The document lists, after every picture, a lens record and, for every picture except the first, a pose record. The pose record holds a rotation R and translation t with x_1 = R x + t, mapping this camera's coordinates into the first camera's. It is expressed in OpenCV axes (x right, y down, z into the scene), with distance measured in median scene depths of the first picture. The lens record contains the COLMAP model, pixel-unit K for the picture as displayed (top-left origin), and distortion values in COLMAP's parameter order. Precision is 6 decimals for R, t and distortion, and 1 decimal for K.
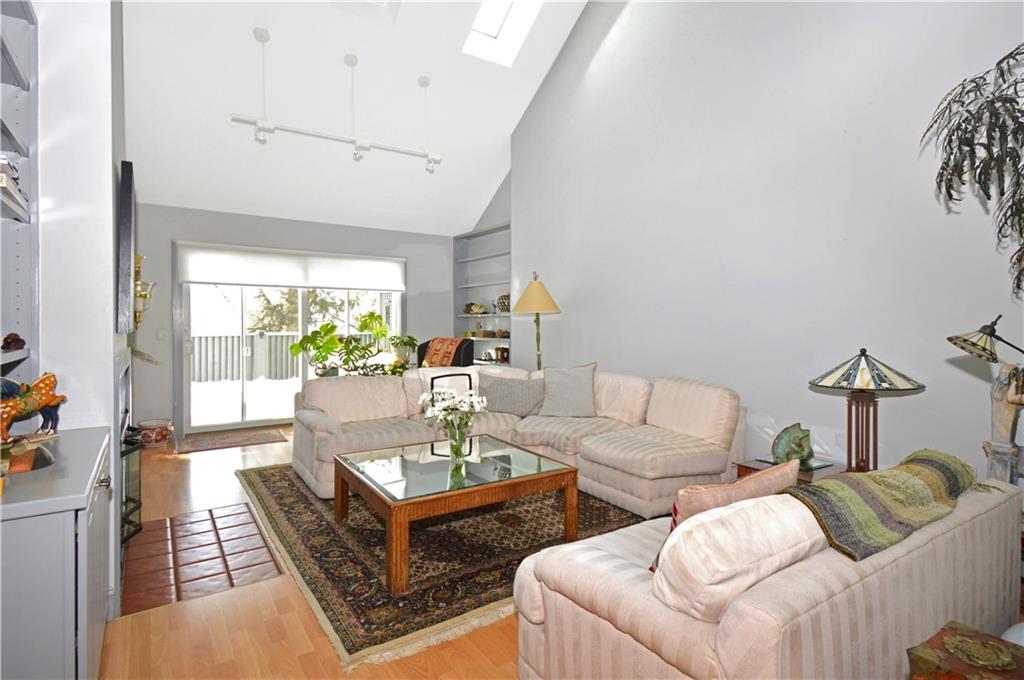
lens RADIAL K [[536.2, 0, 509.4], [0, 536.2, 370.4], [0, 0, 1]] dist [0.029730, 0.000004]
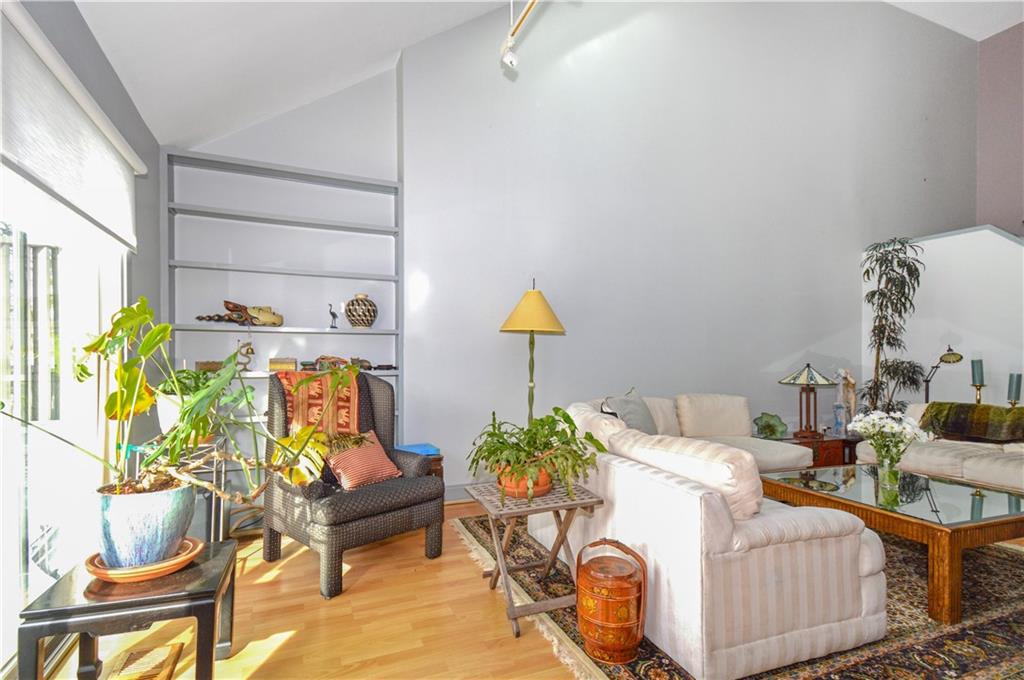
lens RADIAL K [[536.2, 0, 509.4], [0, 536.2, 370.4], [0, 0, 1]] dist [0.029730, 0.000004]
pose [[0.194835, -0.012792, 0.980753, -0.686437], [0.084845, 0.996387, -0.003859, -0.052569], [-0.977159, 0.083963, 0.195217, 0.883602]]
